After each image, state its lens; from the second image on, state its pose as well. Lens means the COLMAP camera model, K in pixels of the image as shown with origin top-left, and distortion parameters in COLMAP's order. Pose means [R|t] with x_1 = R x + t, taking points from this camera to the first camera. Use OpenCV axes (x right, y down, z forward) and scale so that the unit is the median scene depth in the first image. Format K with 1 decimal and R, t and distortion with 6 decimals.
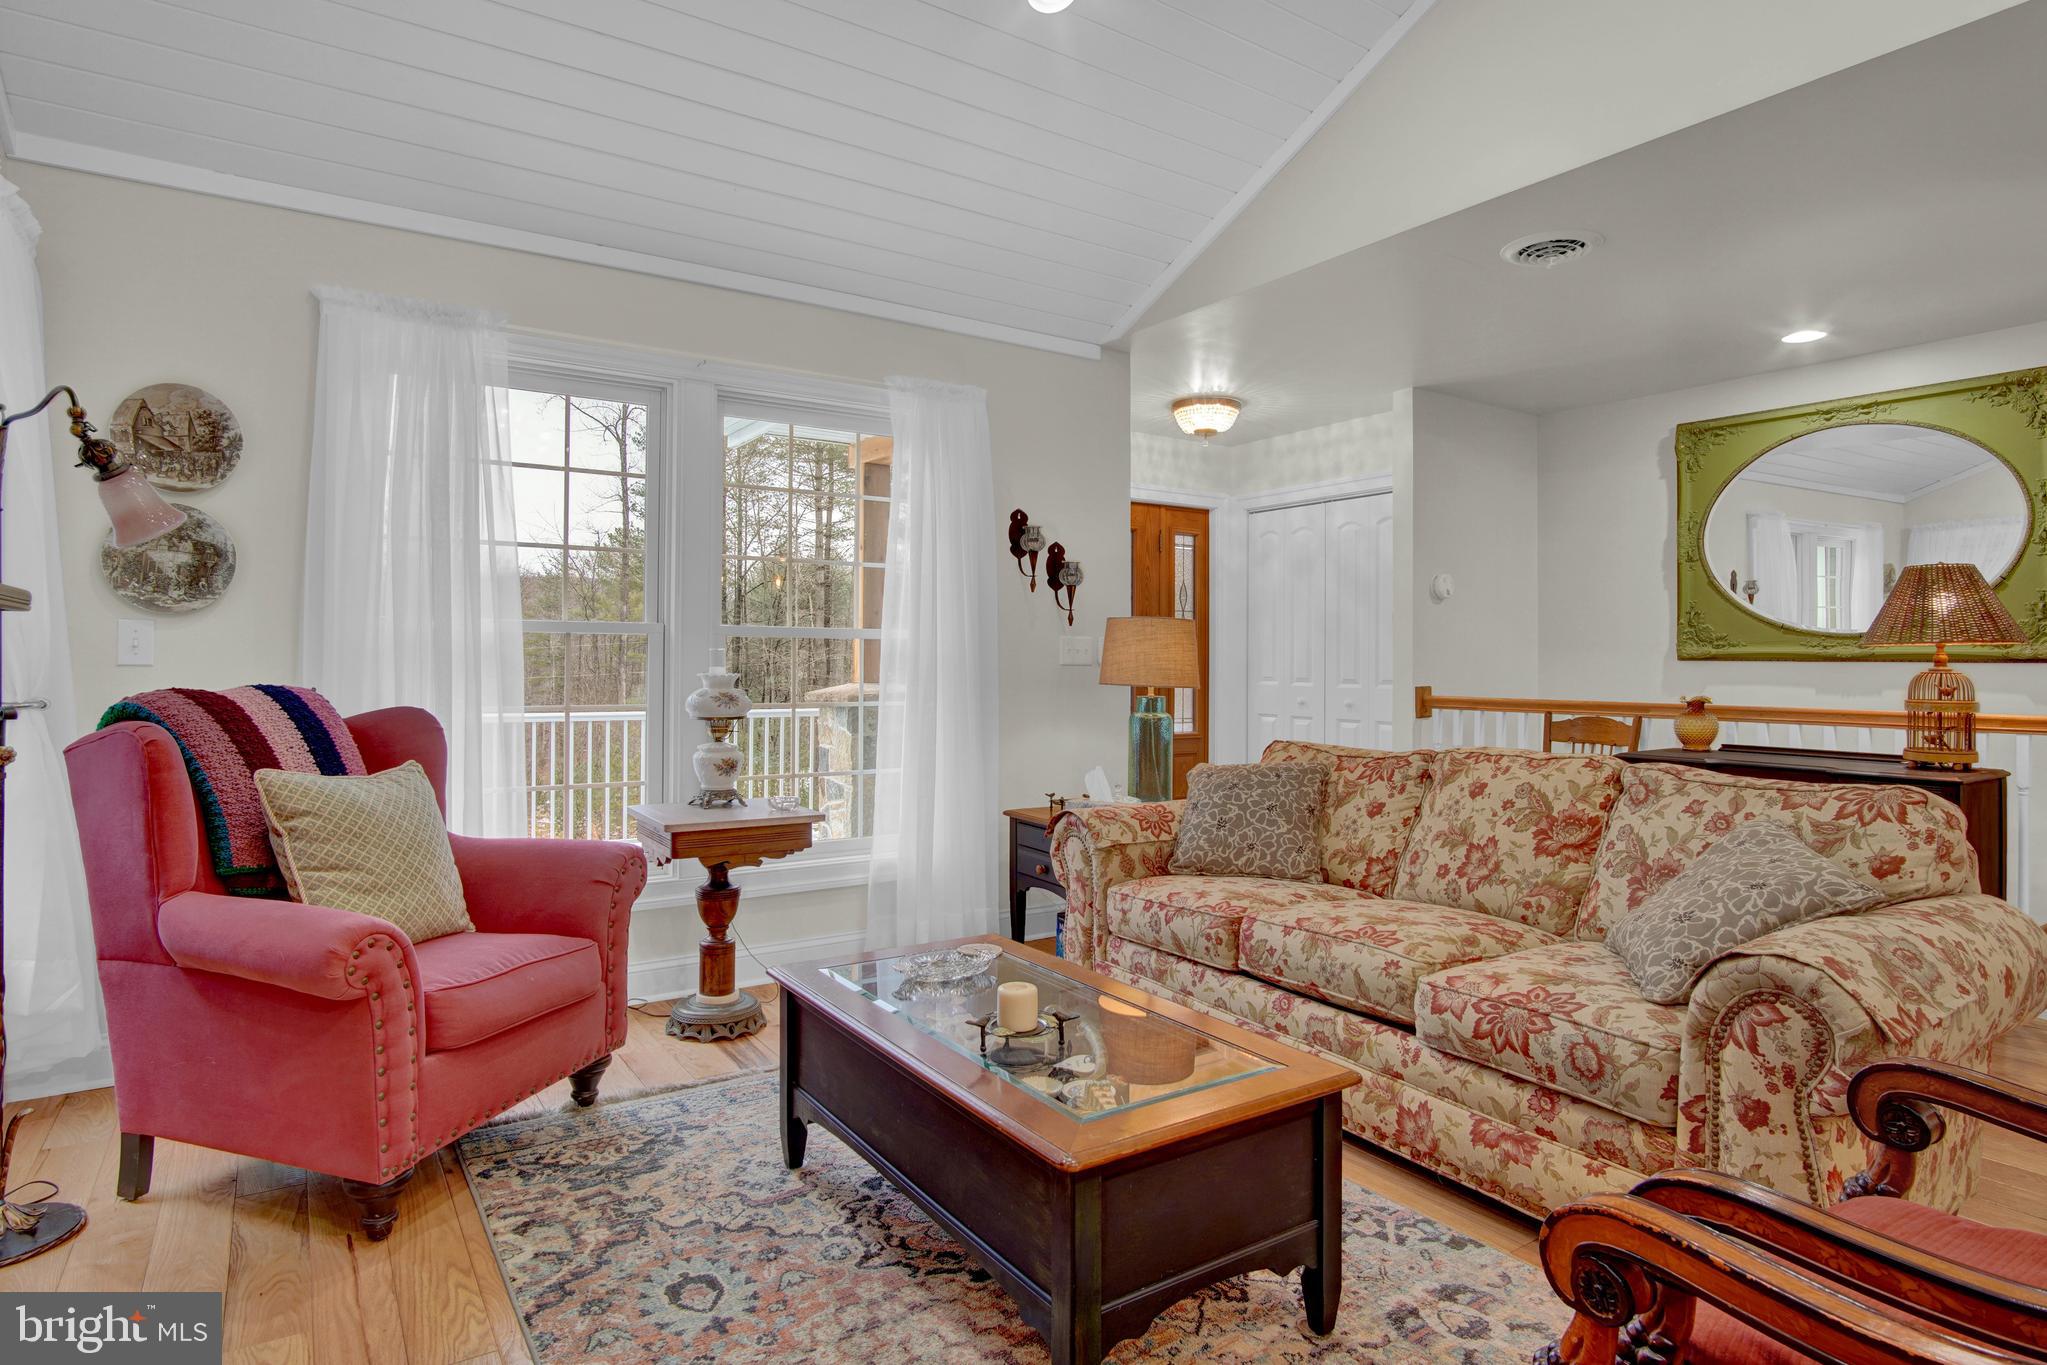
lens RADIAL K [[1108.2, 0, 1014.6], [0, 1108.2, 650.8], [0, 0, 1]] dist [-0.037528, 0.009888]
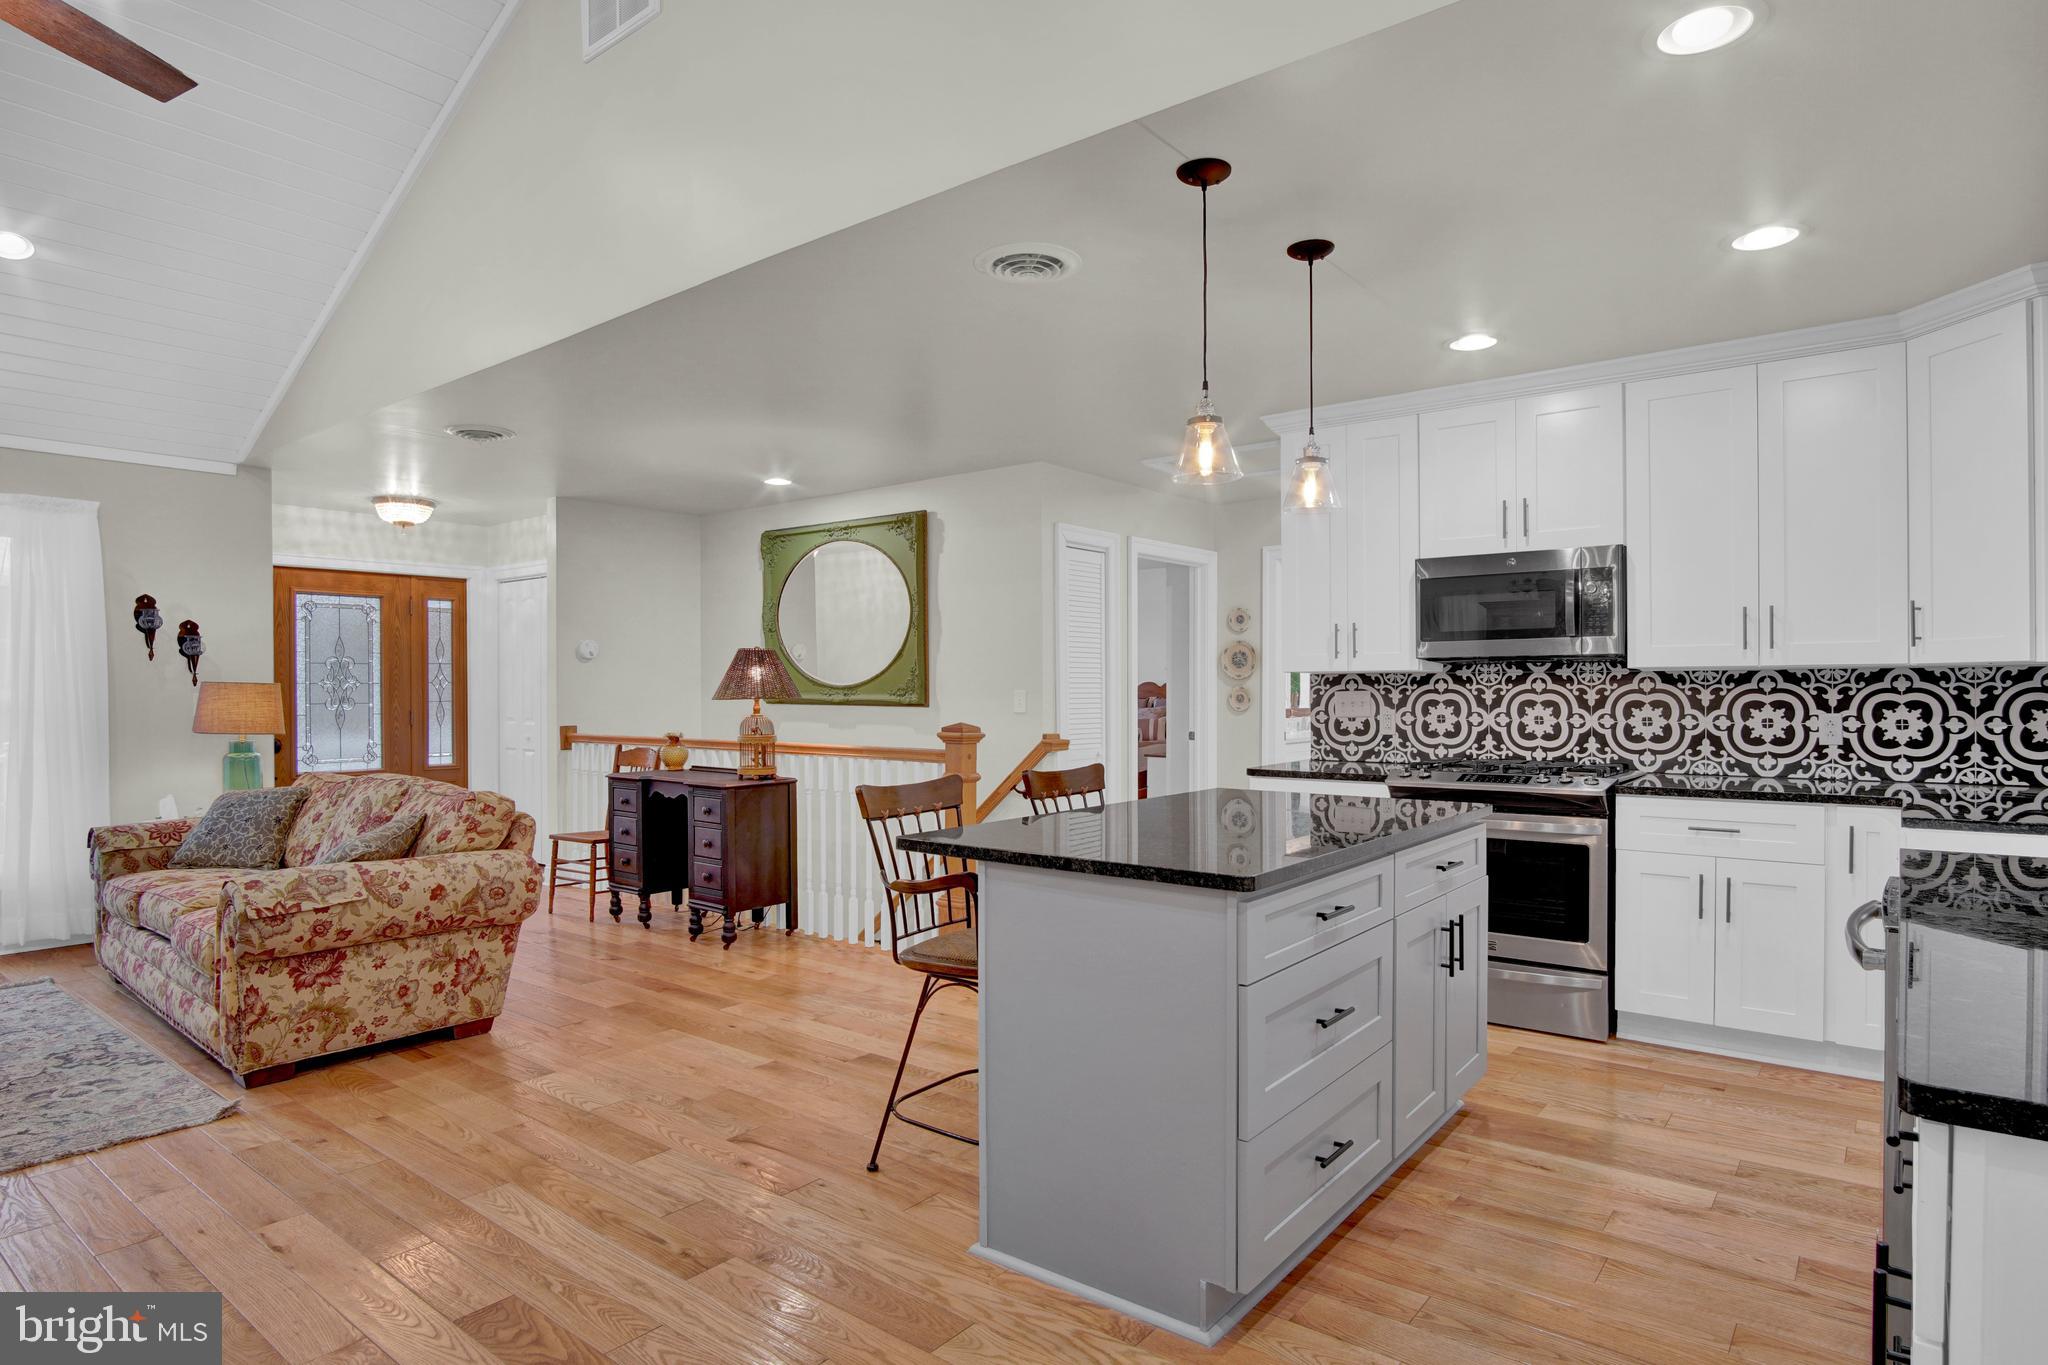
lens RADIAL K [[1108.8, 0, 1006.6], [0, 1108.8, 695.7], [0, 0, 1]] dist [-0.037528, 0.009888]
pose [[0.950067, -0.010741, 0.311862, 0.554152], [0.005136, 0.999810, 0.018786, -0.030659], [-0.312005, -0.016246, 0.949942, -0.496203]]
